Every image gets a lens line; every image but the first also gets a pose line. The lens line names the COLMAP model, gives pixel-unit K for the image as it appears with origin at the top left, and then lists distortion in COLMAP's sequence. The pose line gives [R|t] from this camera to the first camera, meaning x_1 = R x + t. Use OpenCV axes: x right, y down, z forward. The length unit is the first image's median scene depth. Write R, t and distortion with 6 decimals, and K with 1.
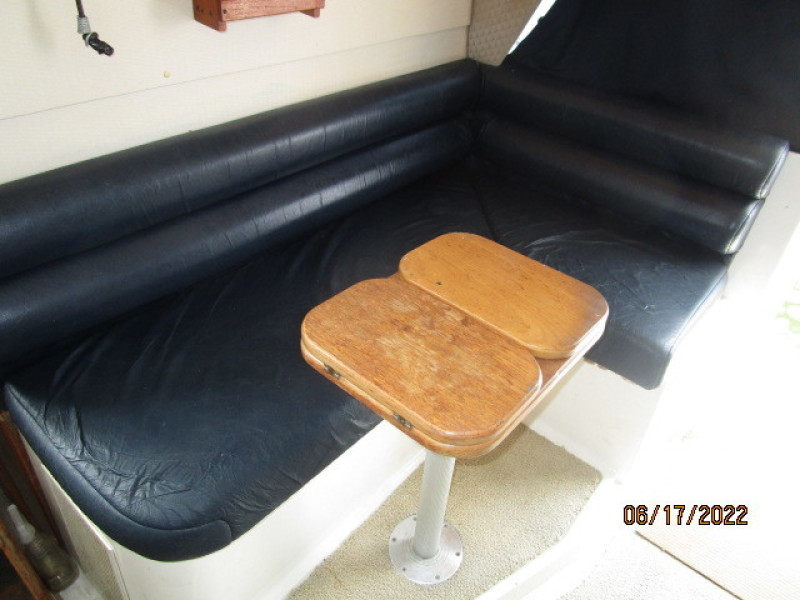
lens RADIAL K [[563.0, 0, 400.0], [0, 563.0, 300.0], [0, 0, 1]] dist [-0.021748, -0.000063]
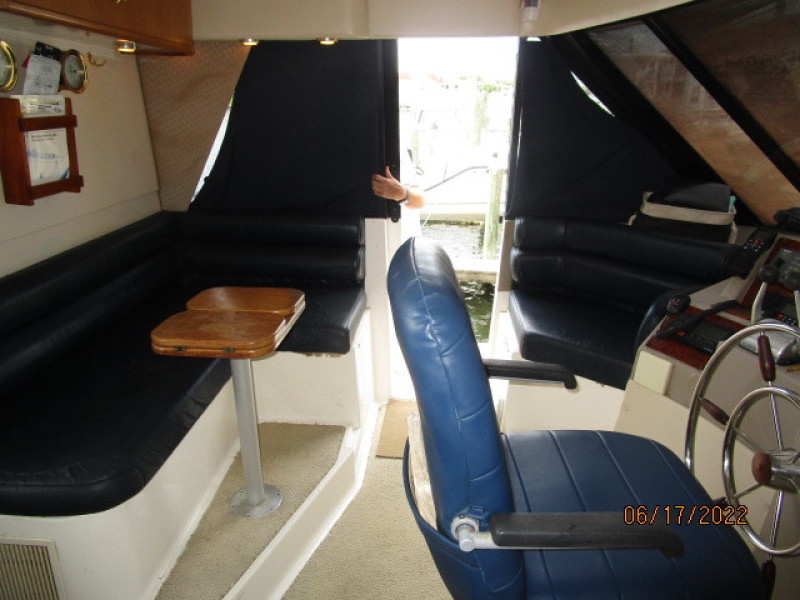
lens RADIAL K [[563.0, 0, 400.0], [0, 563.0, 300.0], [0, 0, 1]] dist [-0.021748, -0.000063]
pose [[0.807875, -0.258589, 0.529594, -0.264783], [0.392428, 0.906451, -0.156033, 0.310504], [-0.439702, 0.333883, 0.833777, -0.514098]]
